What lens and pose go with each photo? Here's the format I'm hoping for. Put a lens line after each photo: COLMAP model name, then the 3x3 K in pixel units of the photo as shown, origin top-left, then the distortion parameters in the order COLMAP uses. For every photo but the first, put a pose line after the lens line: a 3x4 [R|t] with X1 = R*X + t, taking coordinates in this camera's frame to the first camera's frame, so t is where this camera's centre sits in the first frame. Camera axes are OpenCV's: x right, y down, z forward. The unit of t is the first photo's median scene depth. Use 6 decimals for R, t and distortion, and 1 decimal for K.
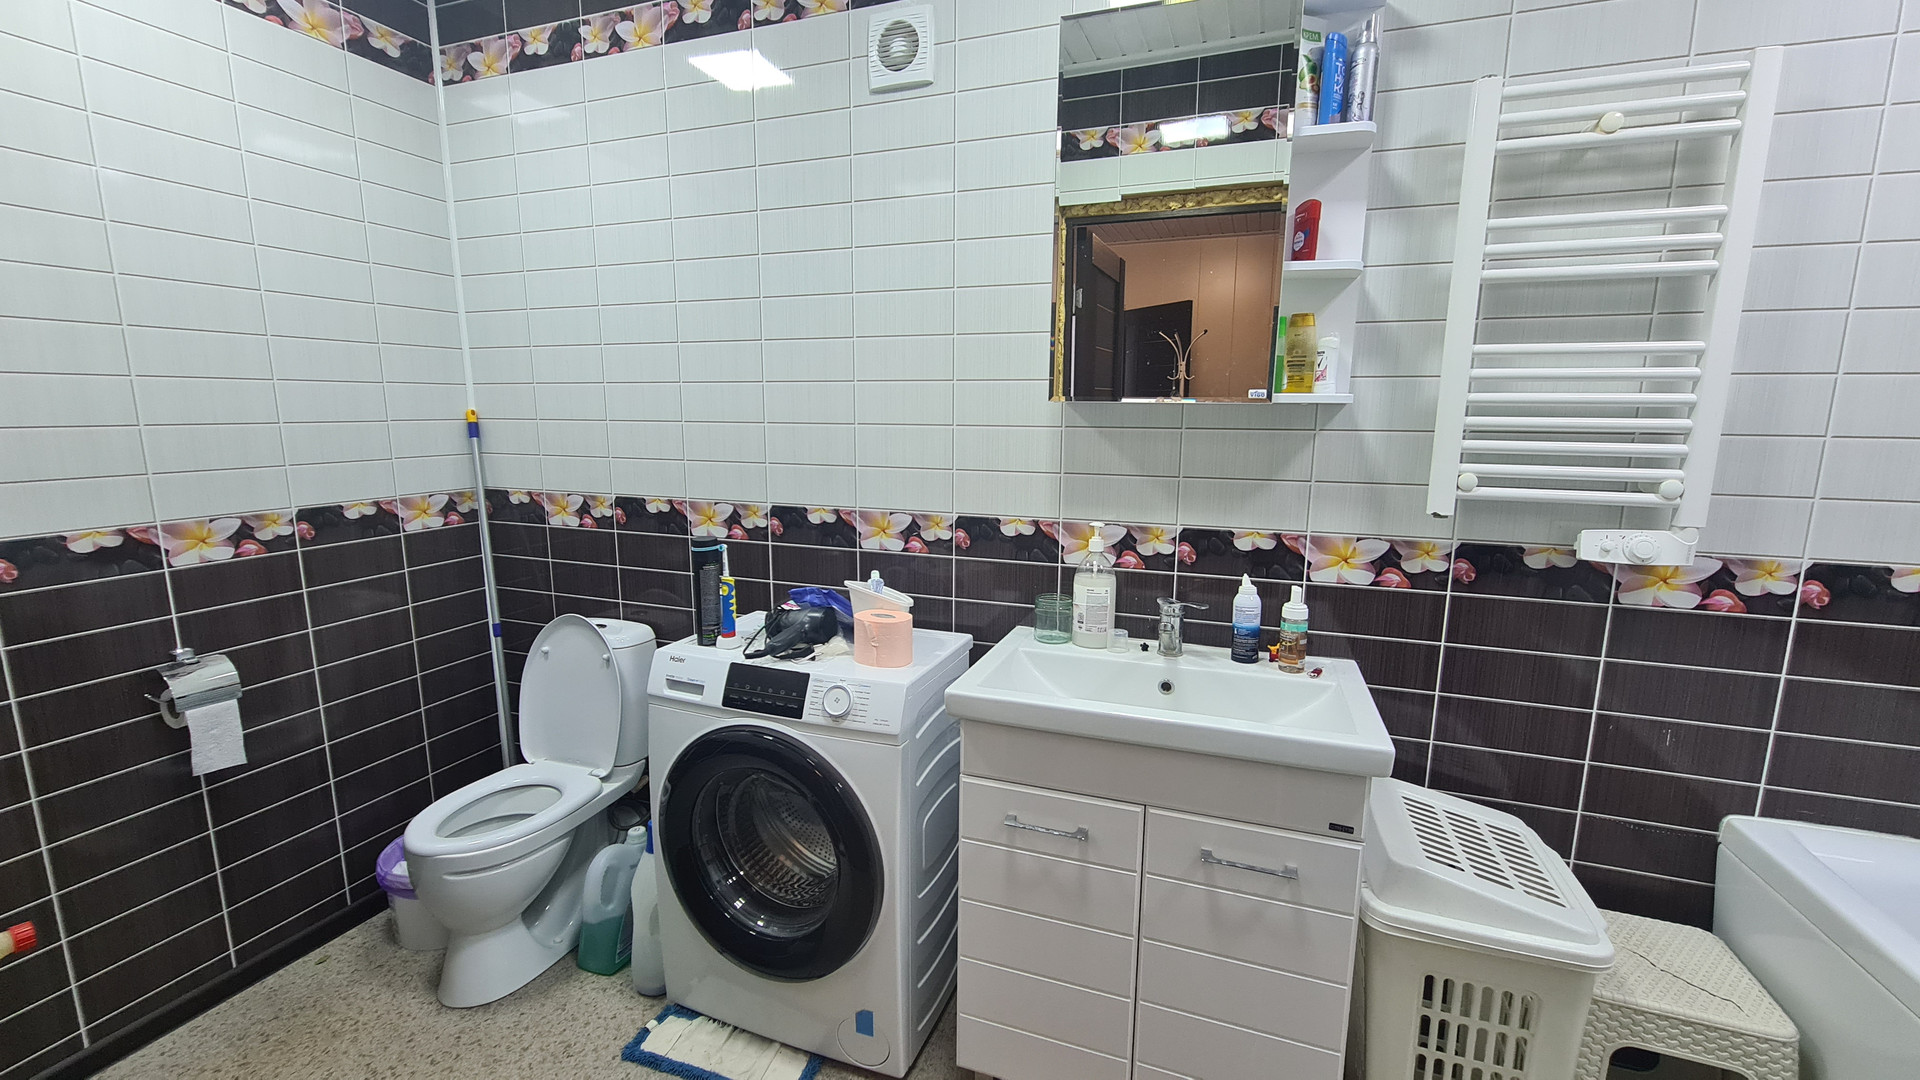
lens RADIAL K [[785.6, 0, 959.2], [0, 785.6, 541.5], [0, 0, 1]] dist [0.001276, -0.000549]
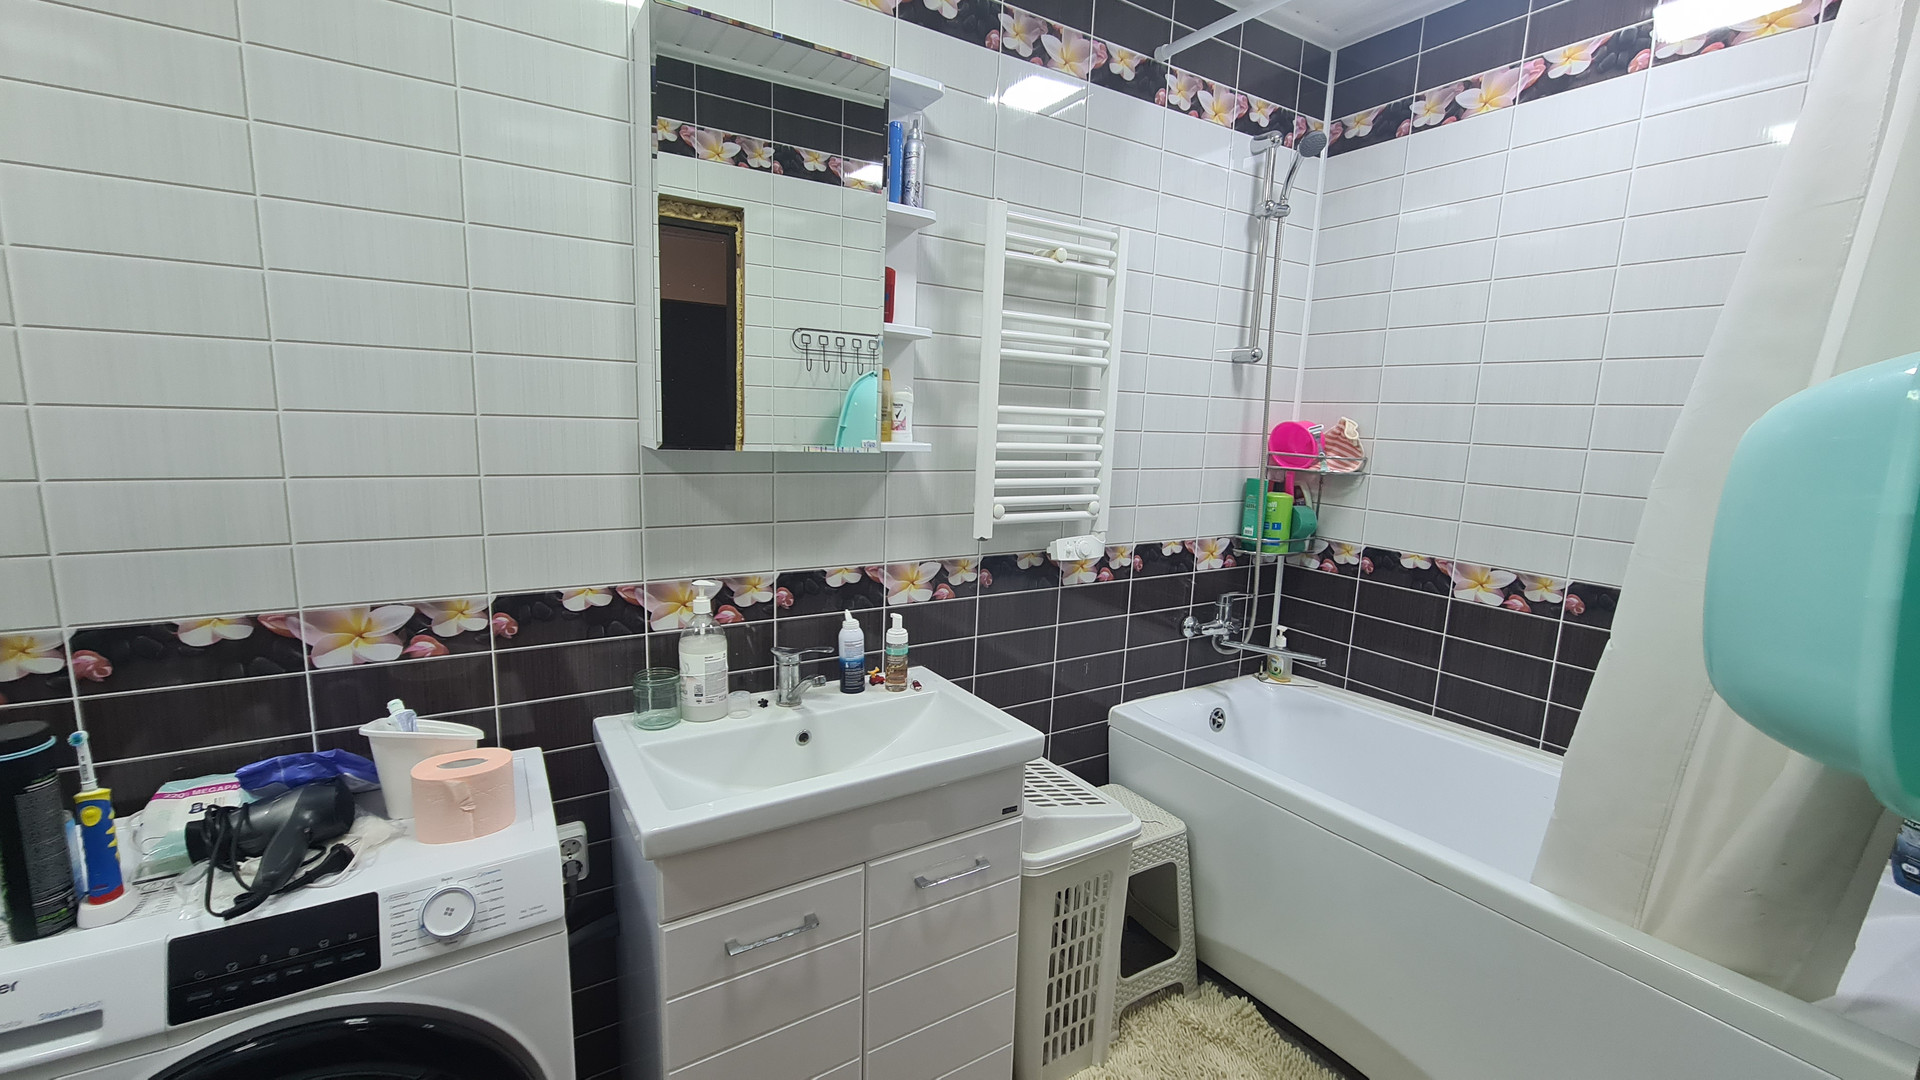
lens RADIAL K [[785.6, 0, 955.6], [0, 785.6, 542.3], [0, 0, 1]] dist [0.001276, -0.000549]
pose [[0.609209, -0.114069, 0.784763, -0.383281], [0.097860, 0.992850, 0.068348, -0.111536], [-0.786948, 0.035158, 0.616016, 0.245635]]
